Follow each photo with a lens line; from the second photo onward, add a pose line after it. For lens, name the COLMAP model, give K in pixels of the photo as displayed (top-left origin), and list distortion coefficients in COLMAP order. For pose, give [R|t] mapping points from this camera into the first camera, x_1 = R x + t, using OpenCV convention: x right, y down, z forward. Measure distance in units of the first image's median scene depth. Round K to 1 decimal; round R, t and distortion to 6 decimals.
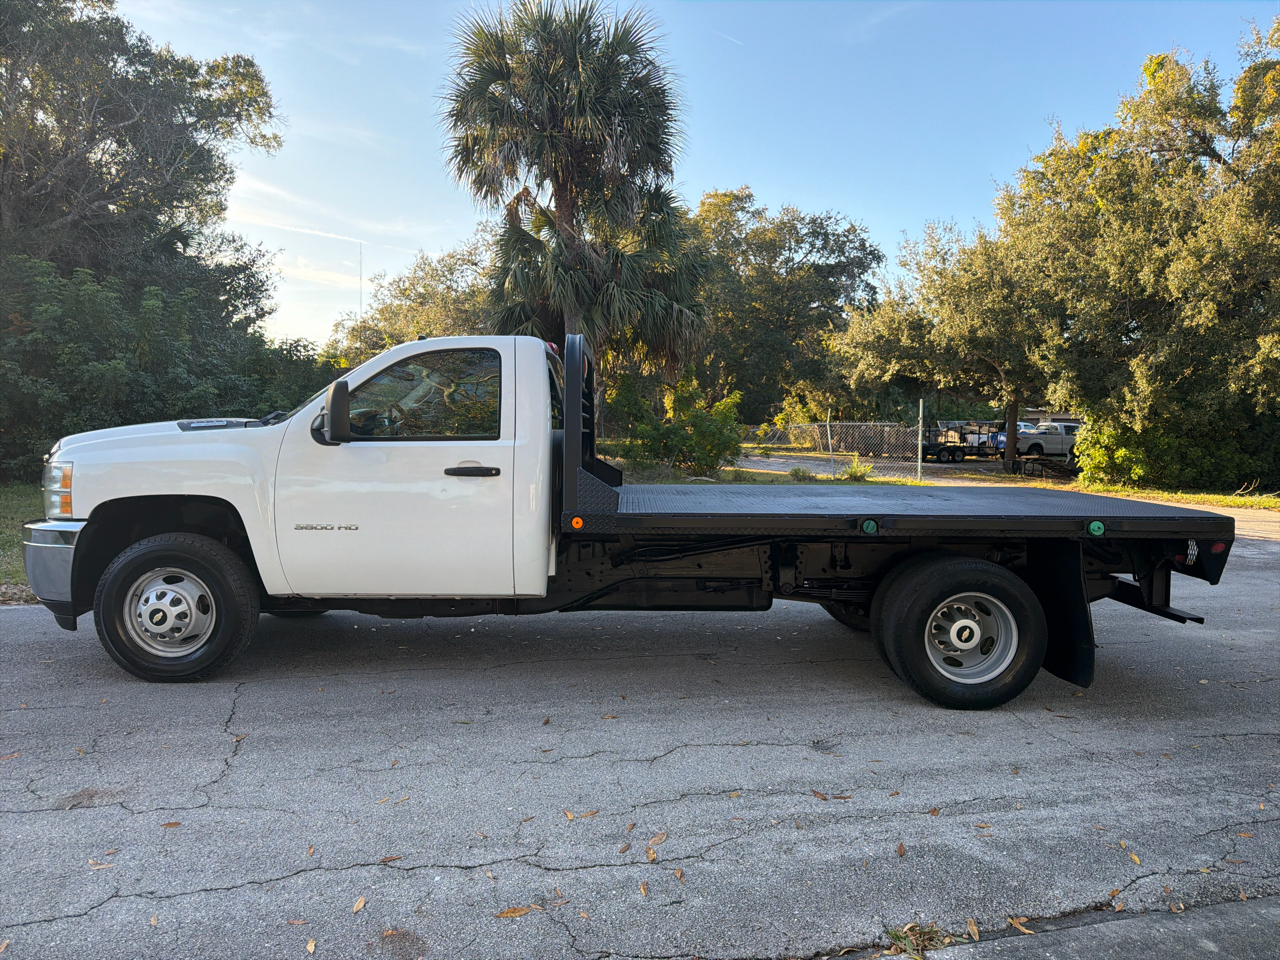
lens RADIAL K [[919.3, 0, 634.0], [0, 919.3, 495.2], [0, 0, 1]] dist [0.049614, -0.061215]
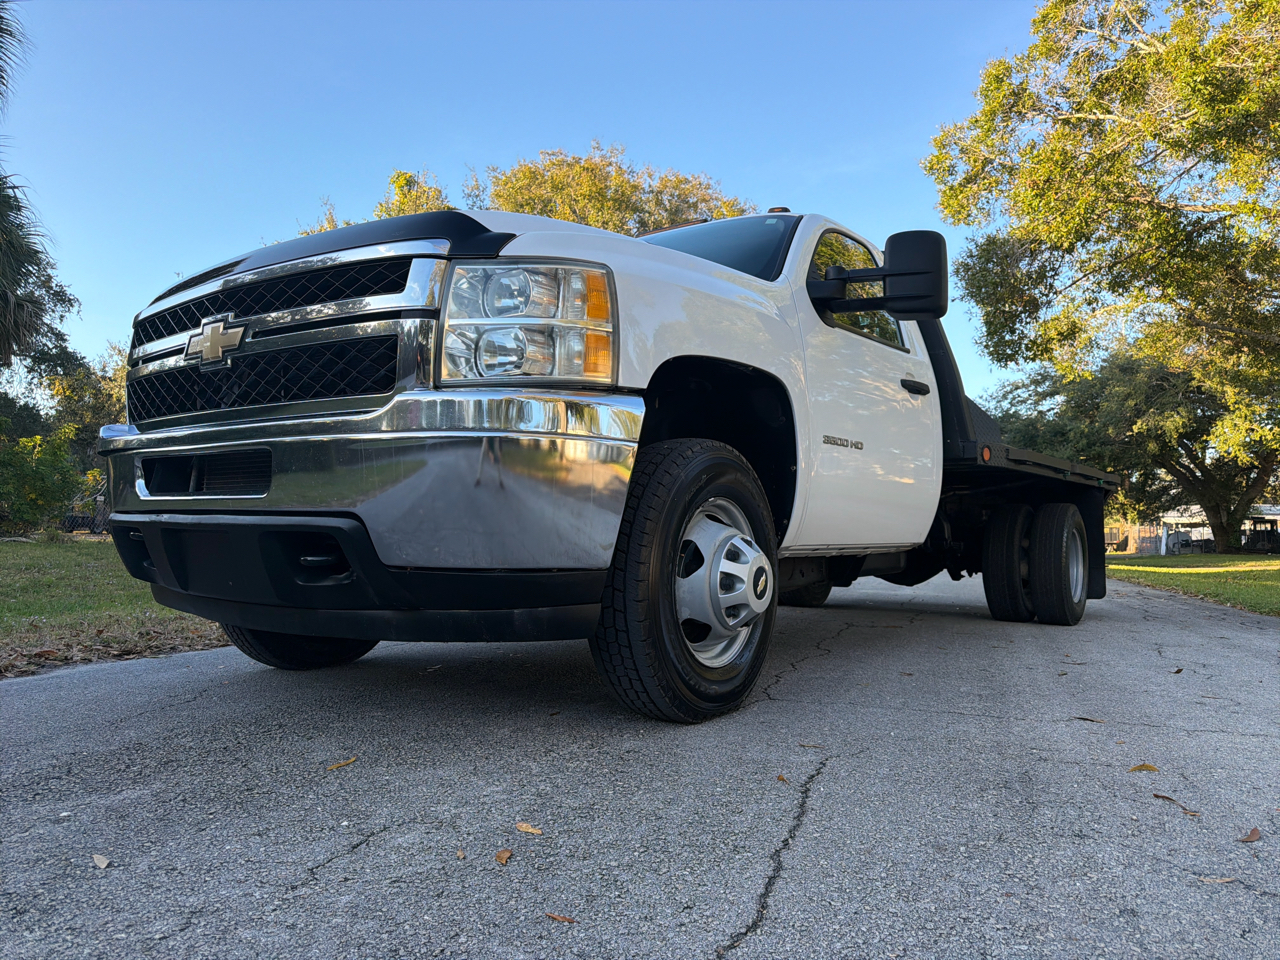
lens RADIAL K [[919.3, 0, 634.0], [0, 919.3, 495.2], [0, 0, 1]] dist [0.049614, -0.061215]
pose [[0.573524, 0.032127, 0.818558, -0.960886], [0.054039, 0.995570, -0.076937, 0.114676], [-0.817404, 0.088359, 0.569248, 0.729188]]
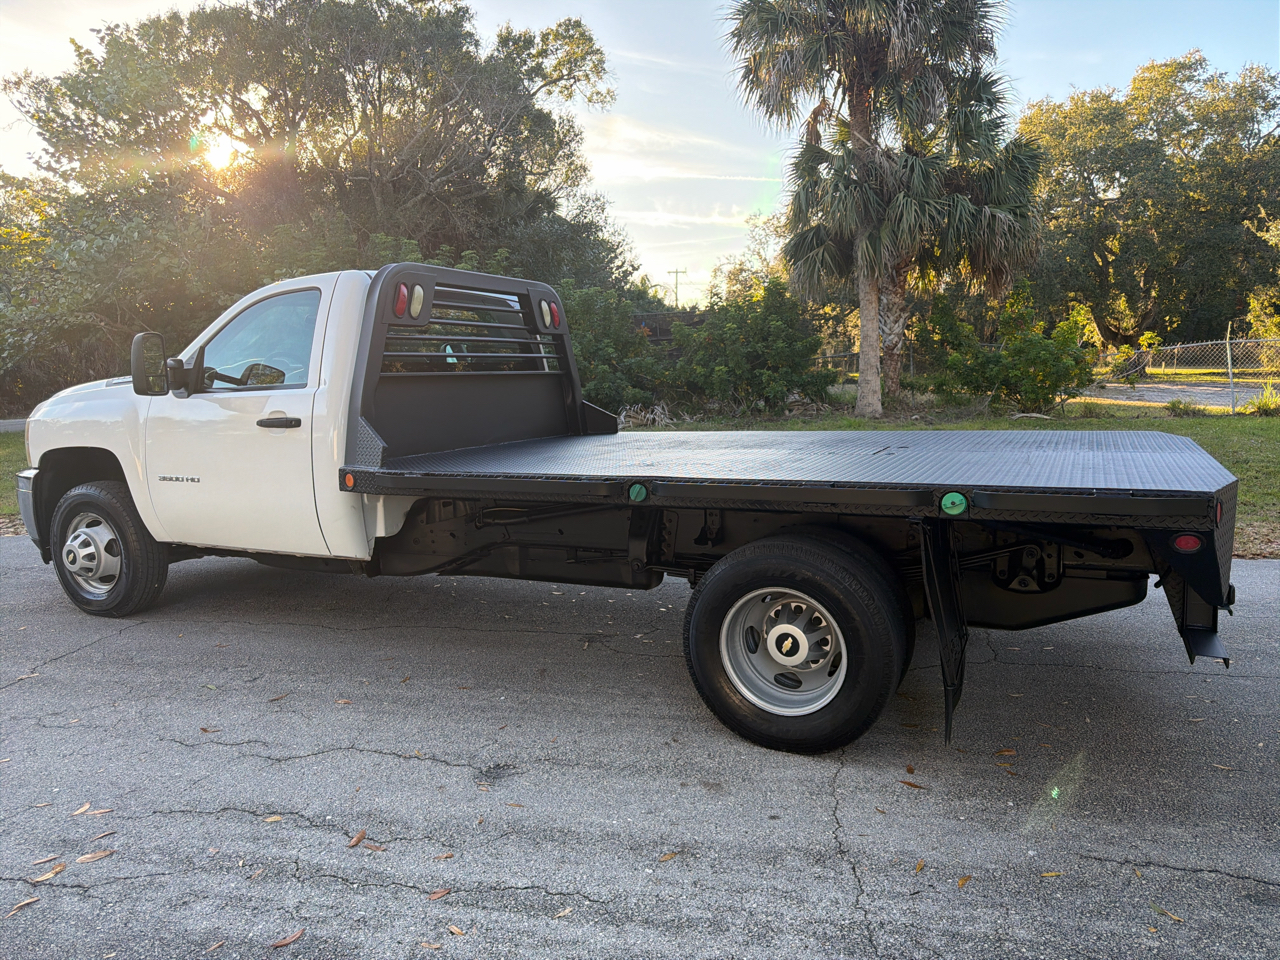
lens RADIAL K [[918.6, 0, 659.9], [0, 918.6, 478.4], [0, 0, 1]] dist [0.072297, -0.110902]
pose [[0.885666, 0.017315, -0.464001, 0.596027], [0.005854, 0.998809, 0.048446, -0.011846], [0.464287, -0.045623, 0.884509, 0.335661]]
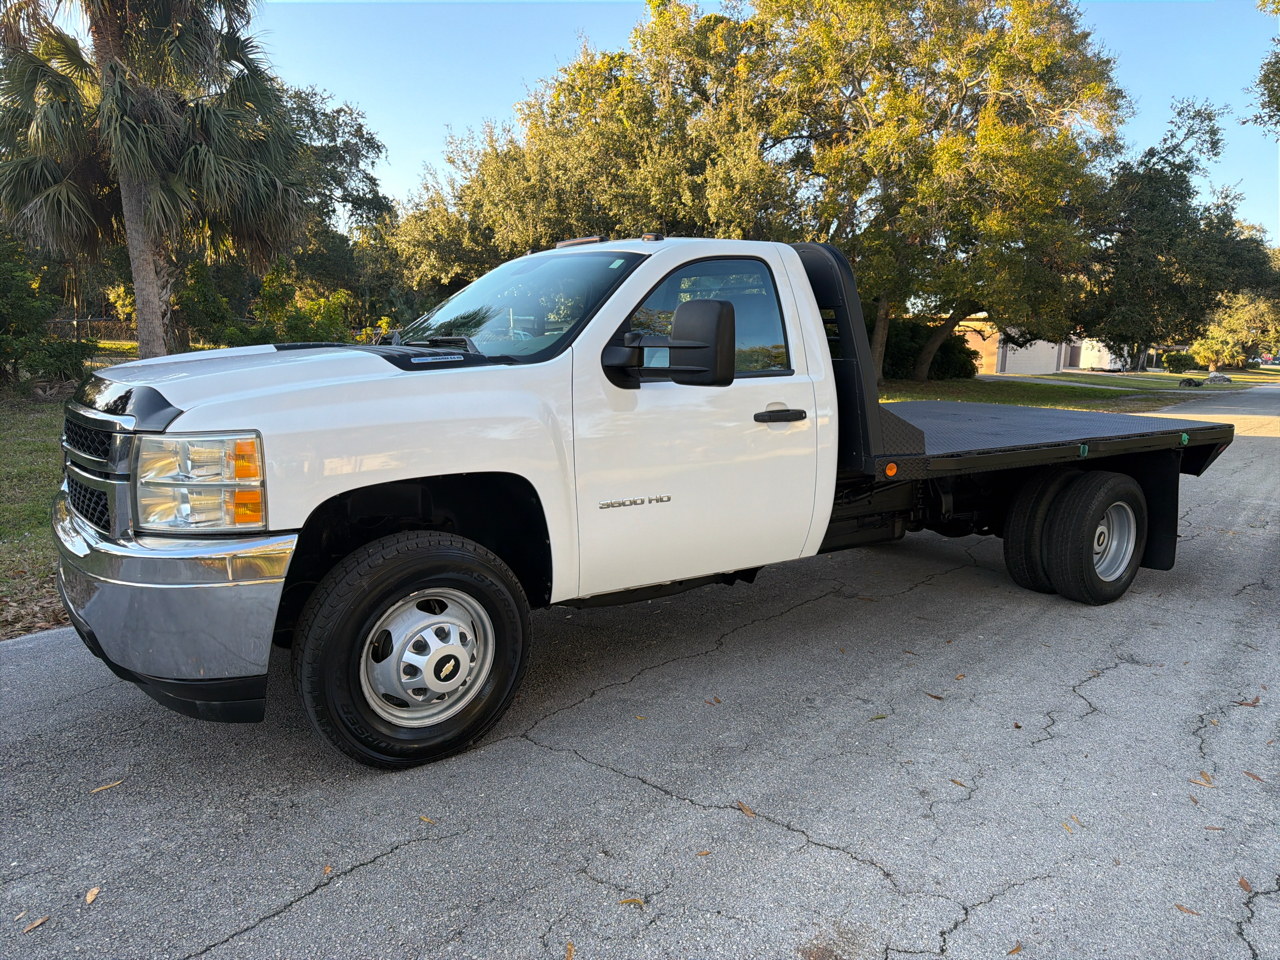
lens RADIAL K [[919.3, 0, 634.0], [0, 919.3, 495.2], [0, 0, 1]] dist [0.049614, -0.061215]
pose [[0.811563, -0.095498, 0.576408, -0.736853], [0.033208, 0.992496, 0.117680, -0.054156], [-0.583321, -0.076363, 0.808644, 0.411161]]
